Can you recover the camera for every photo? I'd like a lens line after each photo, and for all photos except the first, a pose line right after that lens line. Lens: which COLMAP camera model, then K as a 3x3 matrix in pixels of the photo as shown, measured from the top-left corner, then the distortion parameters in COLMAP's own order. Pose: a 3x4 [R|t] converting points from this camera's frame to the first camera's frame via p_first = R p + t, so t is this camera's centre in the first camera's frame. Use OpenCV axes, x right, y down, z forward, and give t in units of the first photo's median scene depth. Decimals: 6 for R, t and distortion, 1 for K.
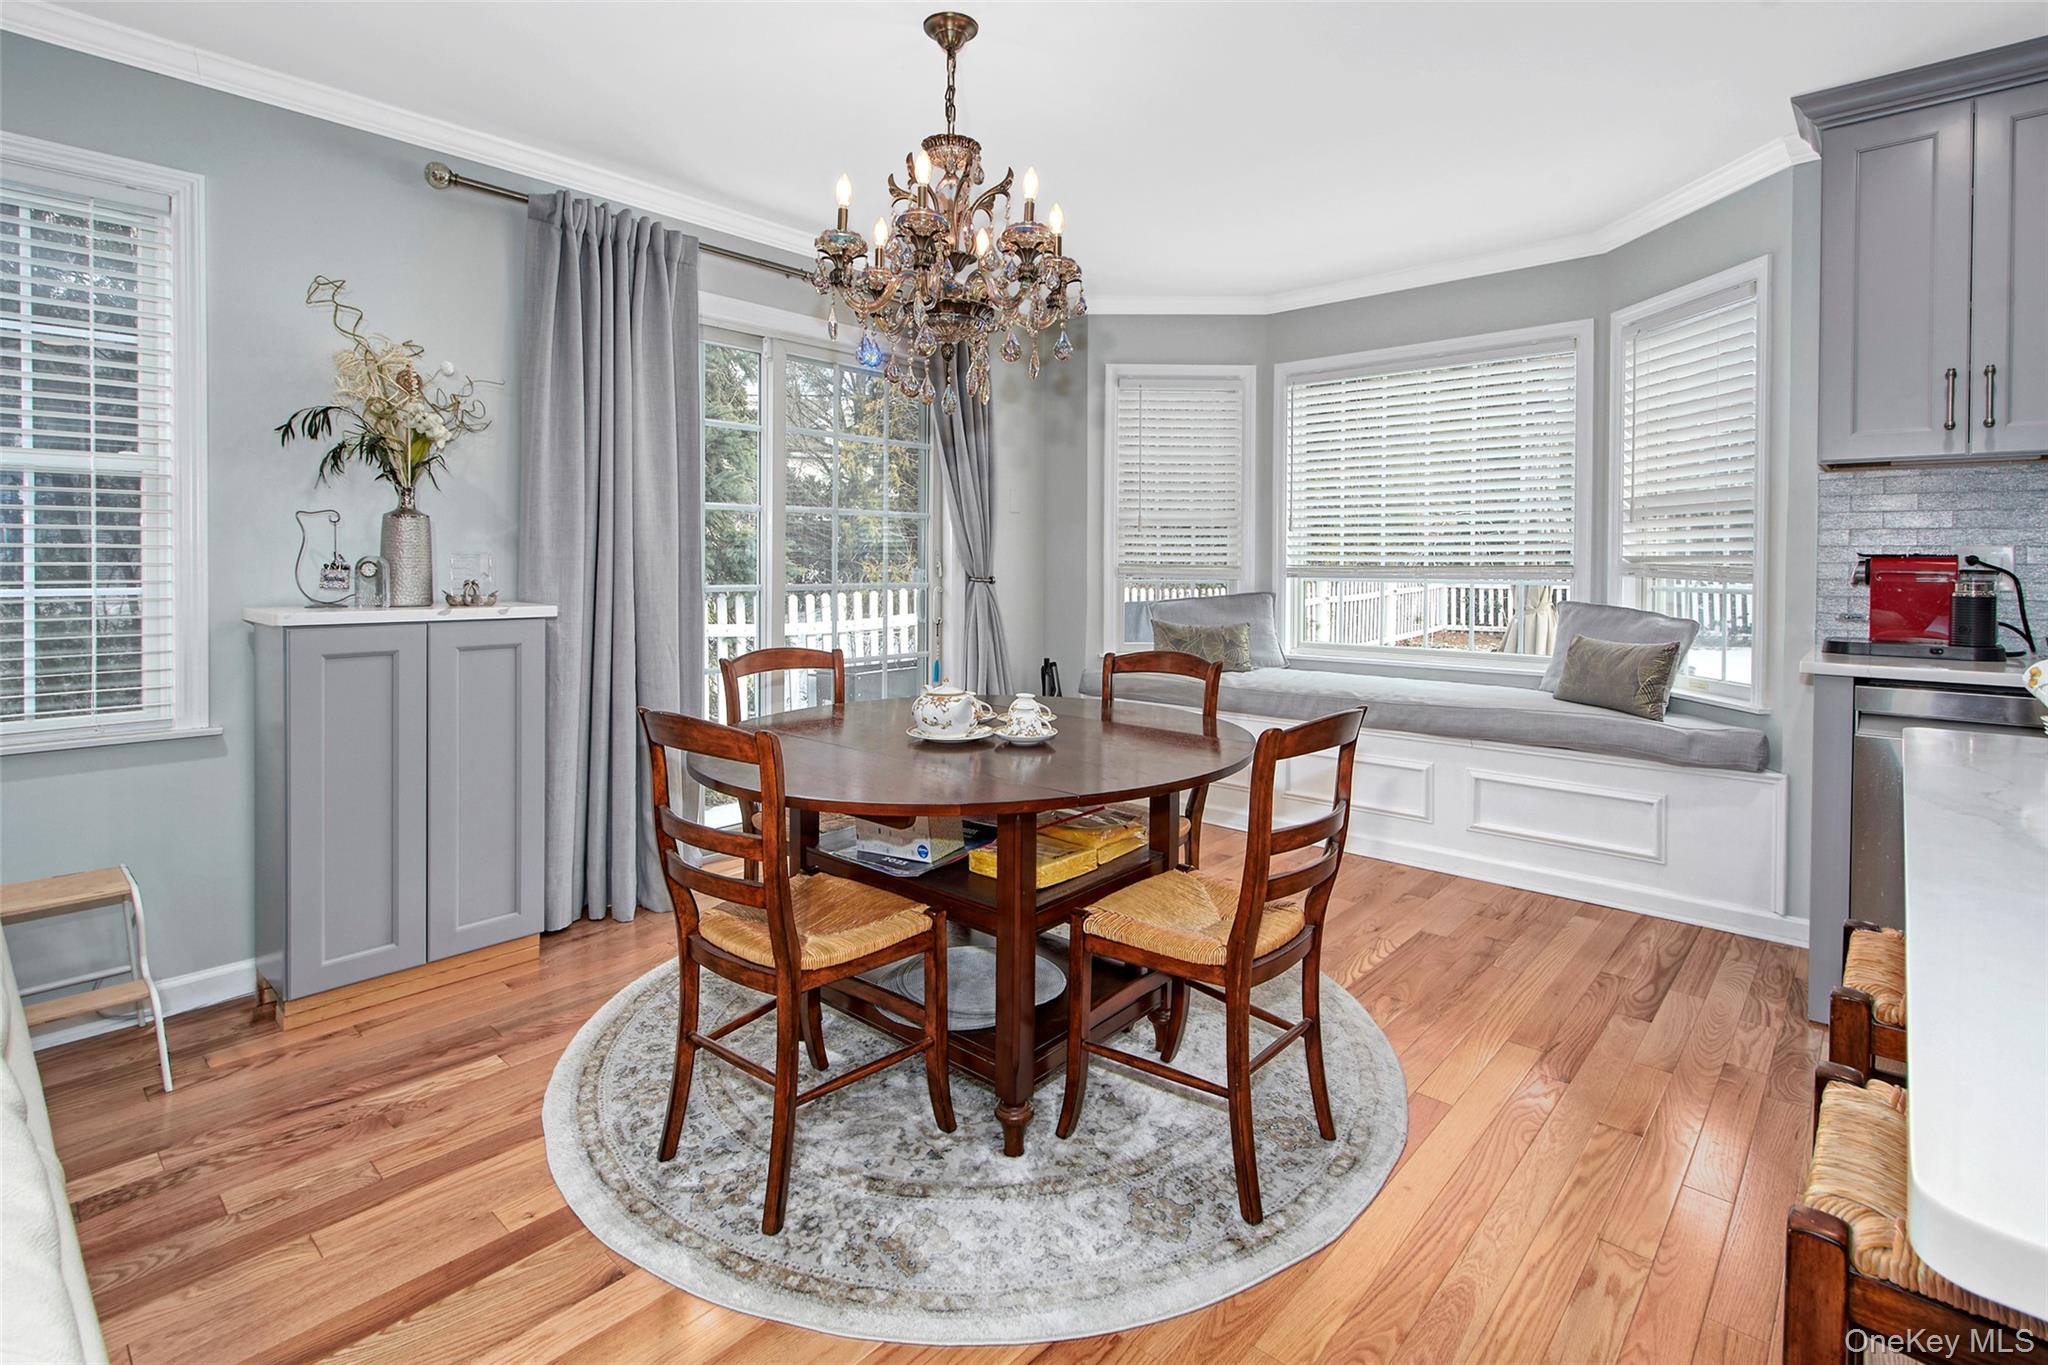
lens RADIAL K [[1193.0, 0, 1057.4], [0, 1193.0, 551.6], [0, 0, 1]] dist [0.000807, -0.001204]
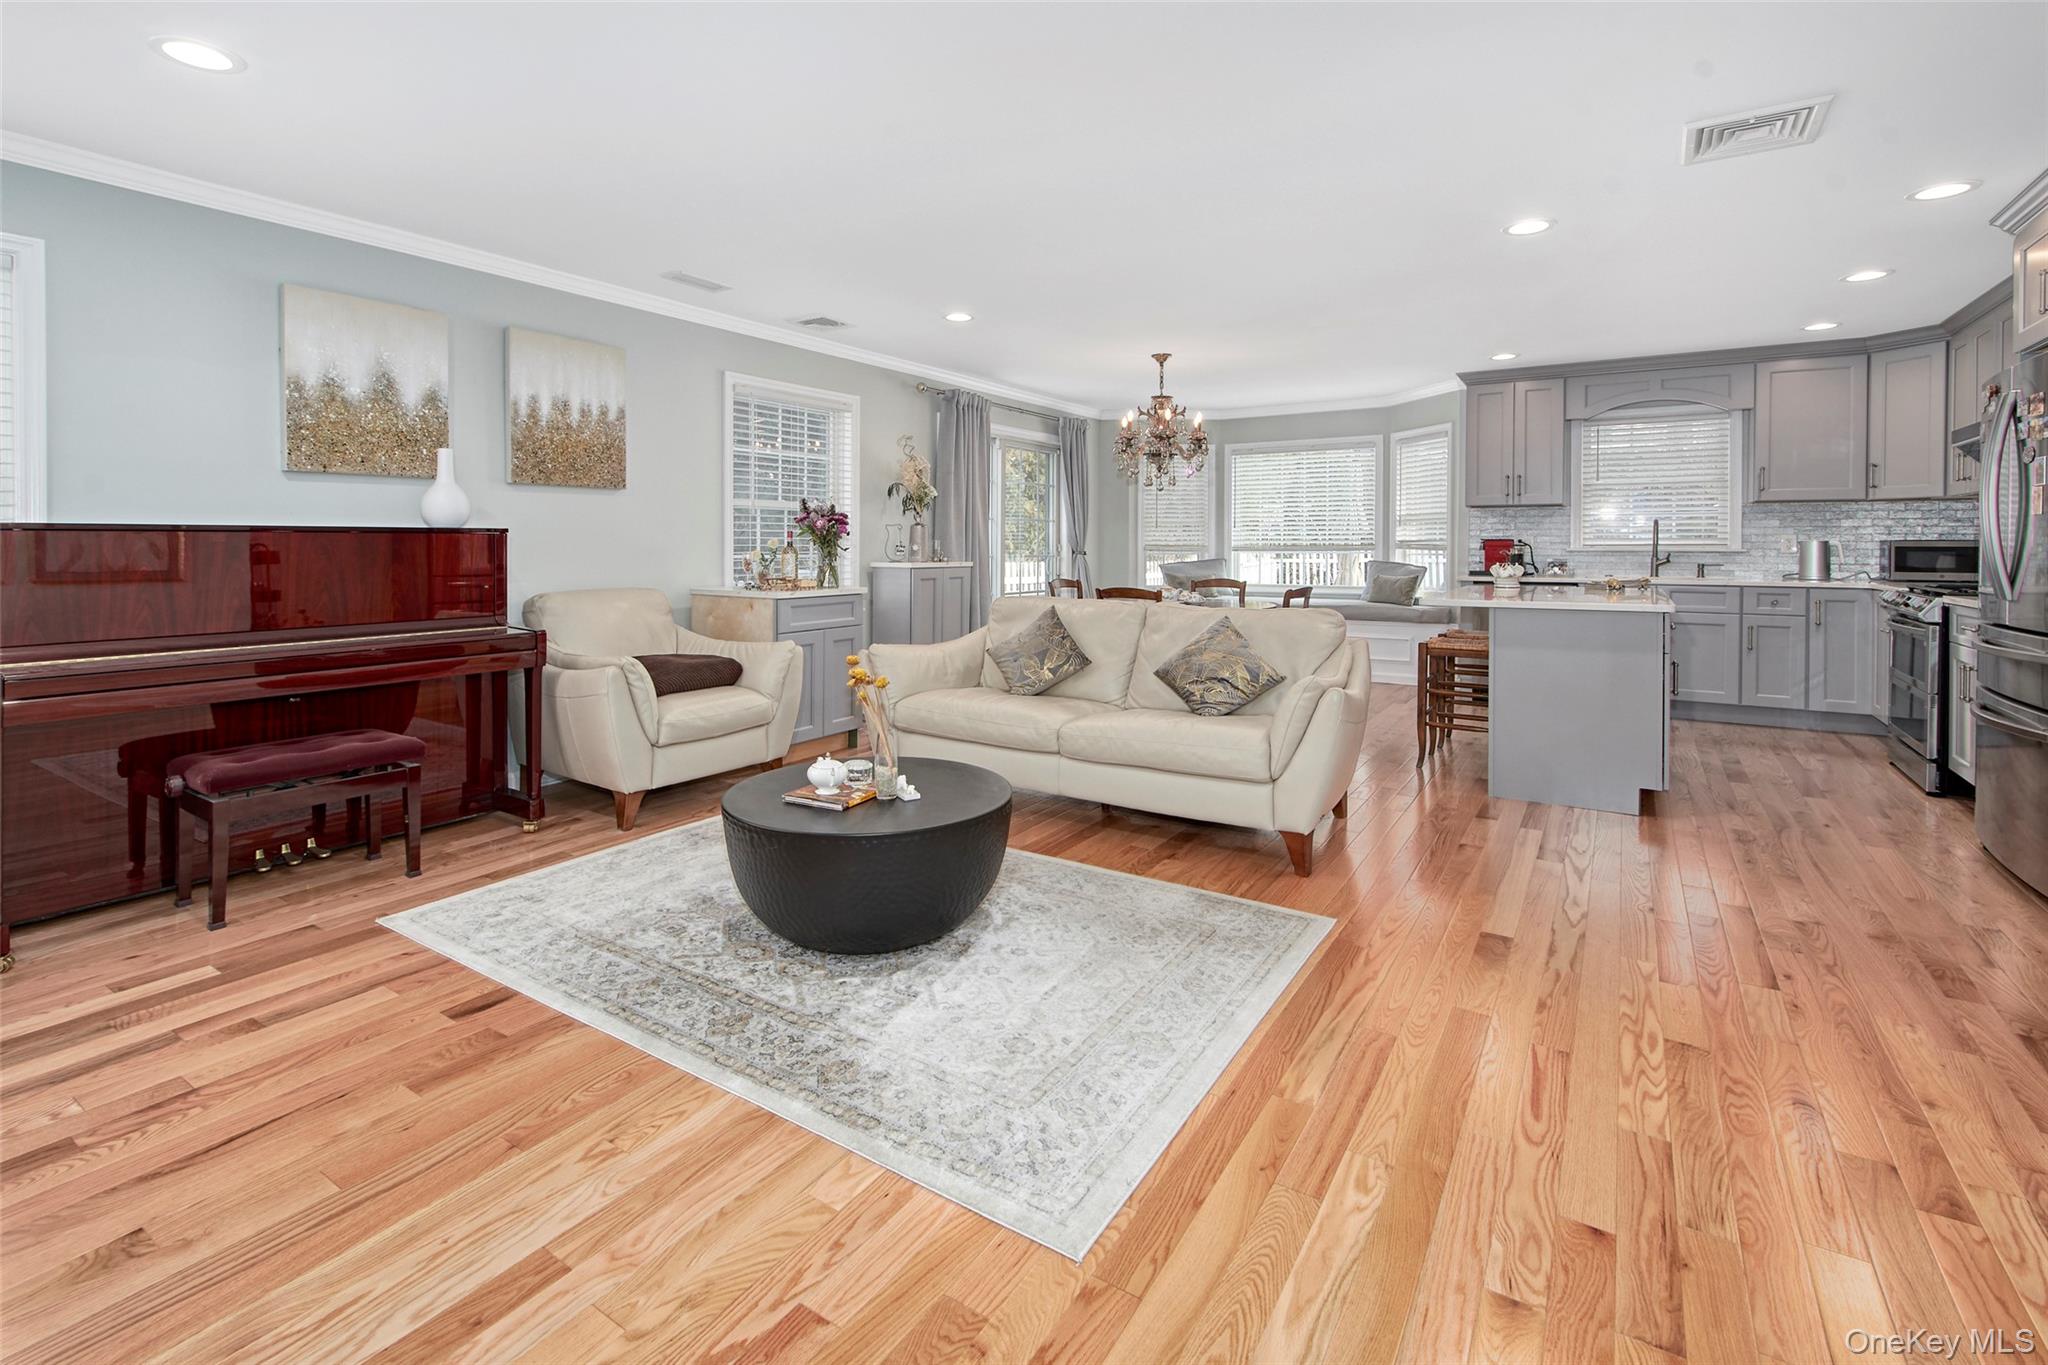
lens RADIAL K [[949.0, 0, 981.8], [0, 949.0, 546.3], [0, 0, 1]] dist [-0.002407, -0.000320]
pose [[0.999684, -0.003867, 0.024844, -0.428784], [0.003646, 0.999954, 0.008902, -0.003756], [-0.024877, -0.008808, 0.999652, -0.935112]]
